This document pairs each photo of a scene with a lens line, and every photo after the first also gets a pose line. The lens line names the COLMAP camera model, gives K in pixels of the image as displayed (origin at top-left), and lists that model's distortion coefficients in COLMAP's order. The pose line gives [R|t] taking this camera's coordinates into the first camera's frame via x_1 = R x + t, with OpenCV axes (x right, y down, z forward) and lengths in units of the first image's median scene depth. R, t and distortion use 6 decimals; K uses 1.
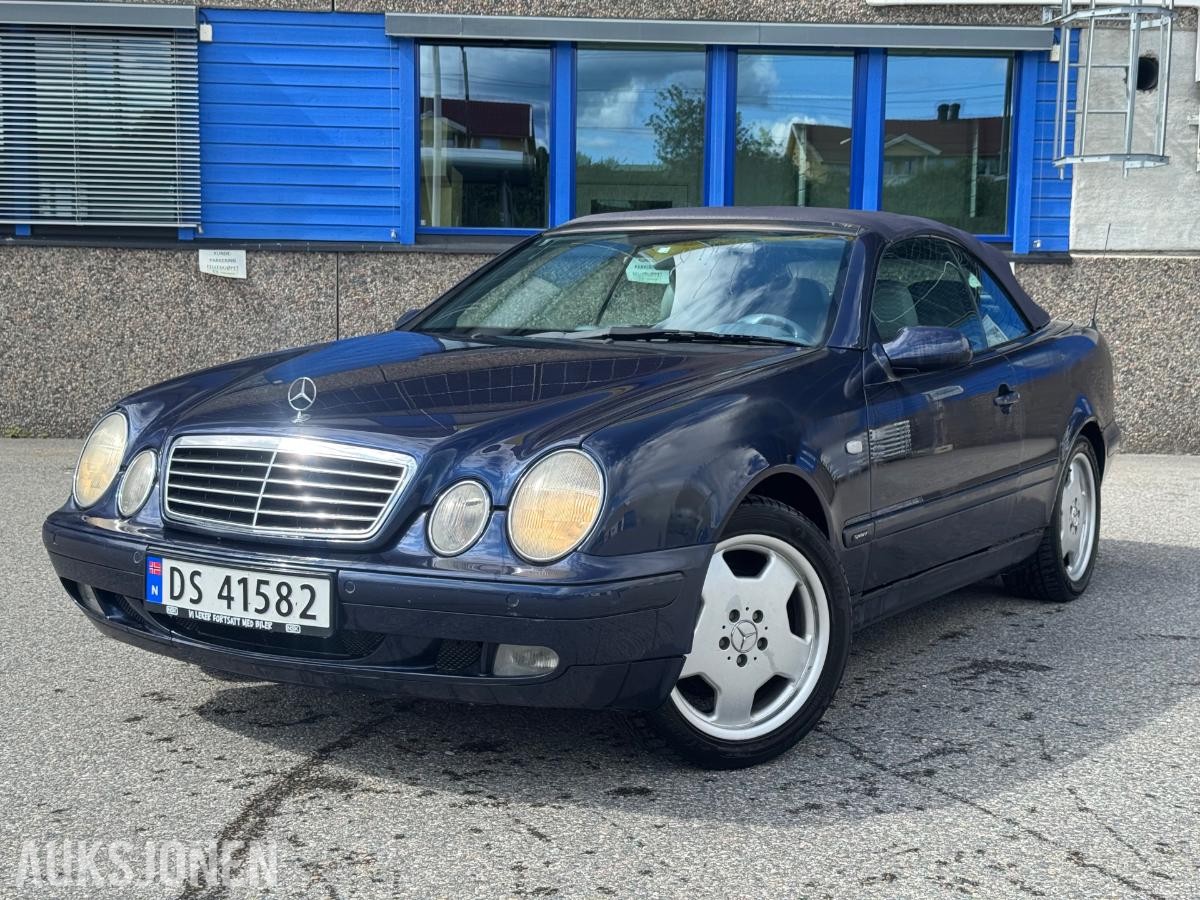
lens RADIAL K [[1644.5, 0, 600.0], [0, 1644.5, 450.0], [0, 0, 1]] dist [0.195780, -0.488269]
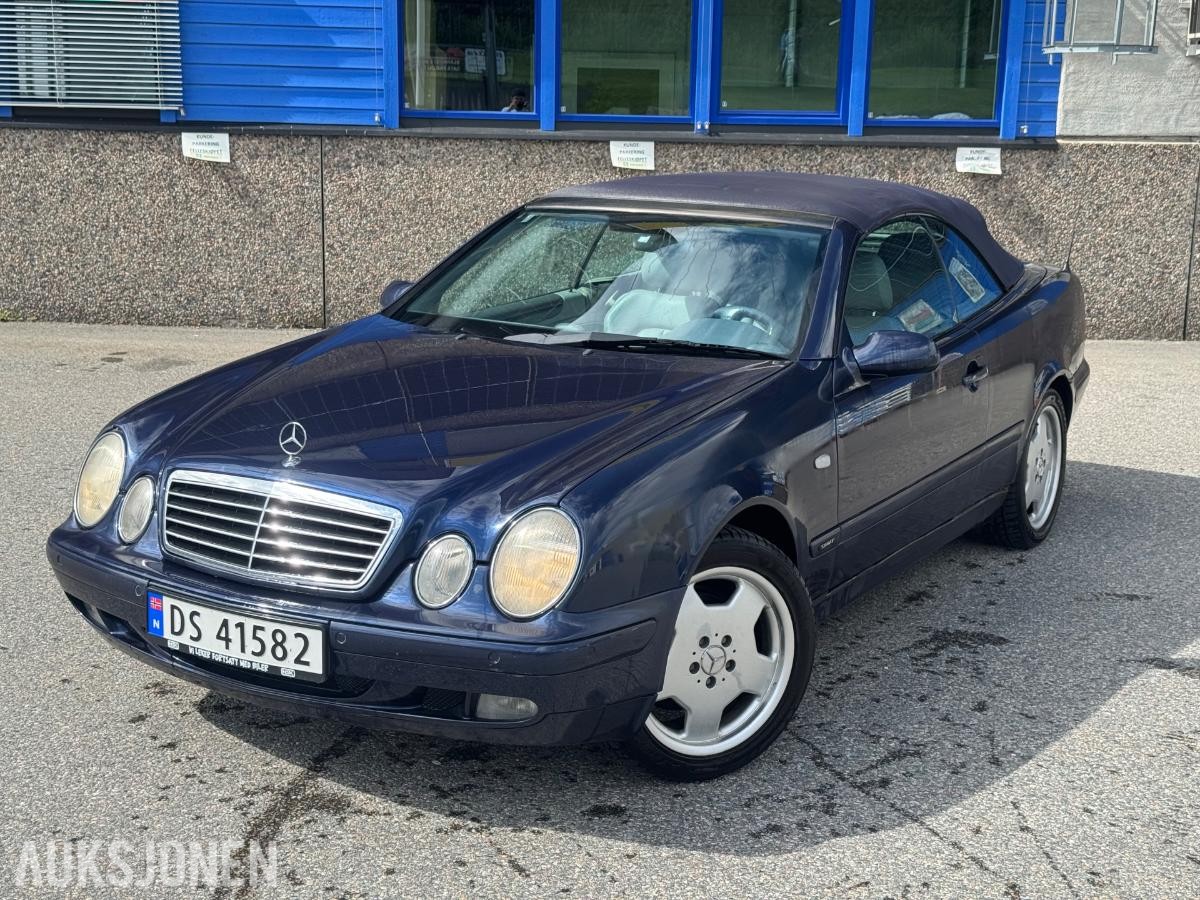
lens RADIAL K [[1644.5, 0, 600.0], [0, 1644.5, 450.0], [0, 0, 1]] dist [0.195780, -0.488269]
pose [[0.999963, 0.004141, 0.007561, 0.005710], [-0.004974, 0.993495, 0.113767, -0.139729], [-0.007041, -0.113800, 0.993479, -0.038600]]
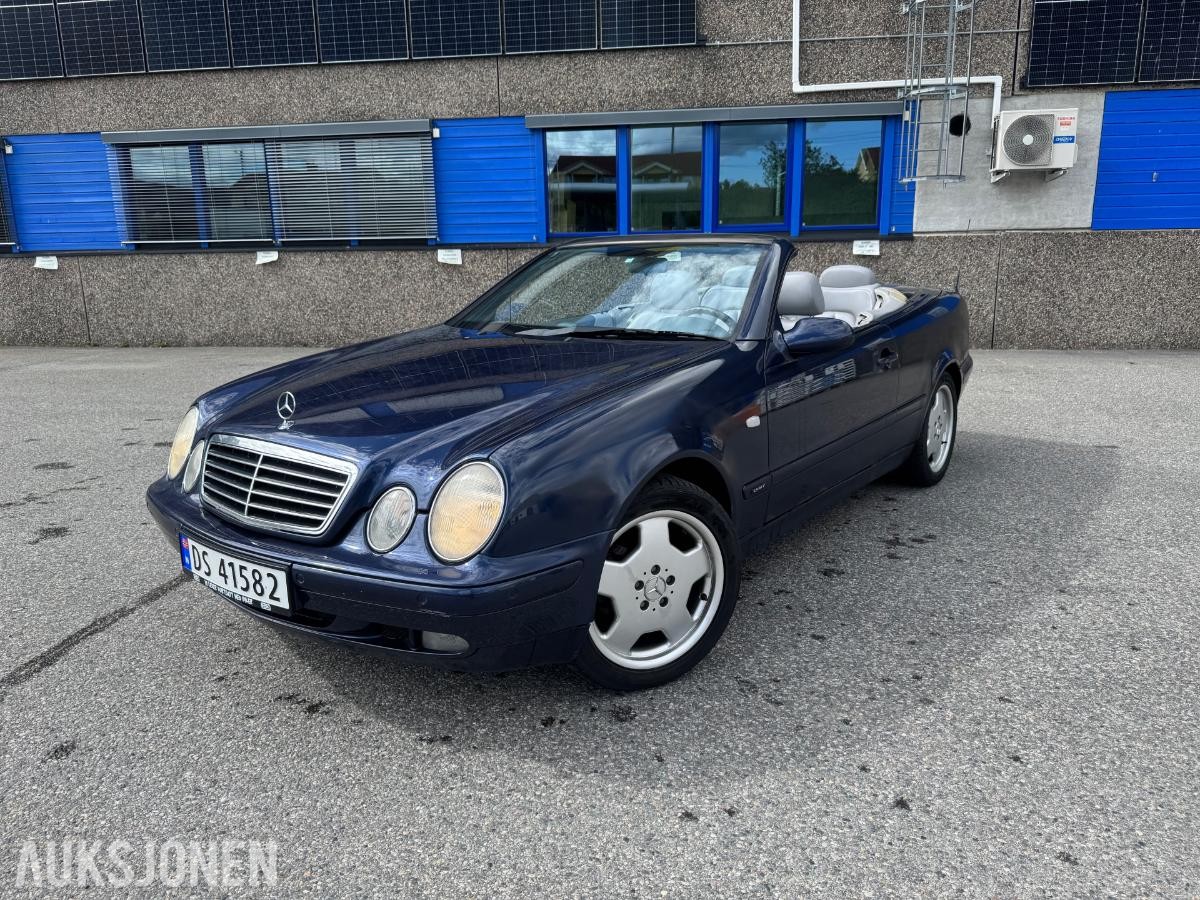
lens RADIAL K [[792.3, 0, 594.7], [0, 792.3, 409.0], [0, 0, 1]] dist [0.021059, -0.004470]
pose [[0.994437, -0.018700, -0.103657, 0.109603], [0.028627, 0.995053, 0.095129, -0.078535], [0.101366, -0.097567, 0.990053, 0.404961]]
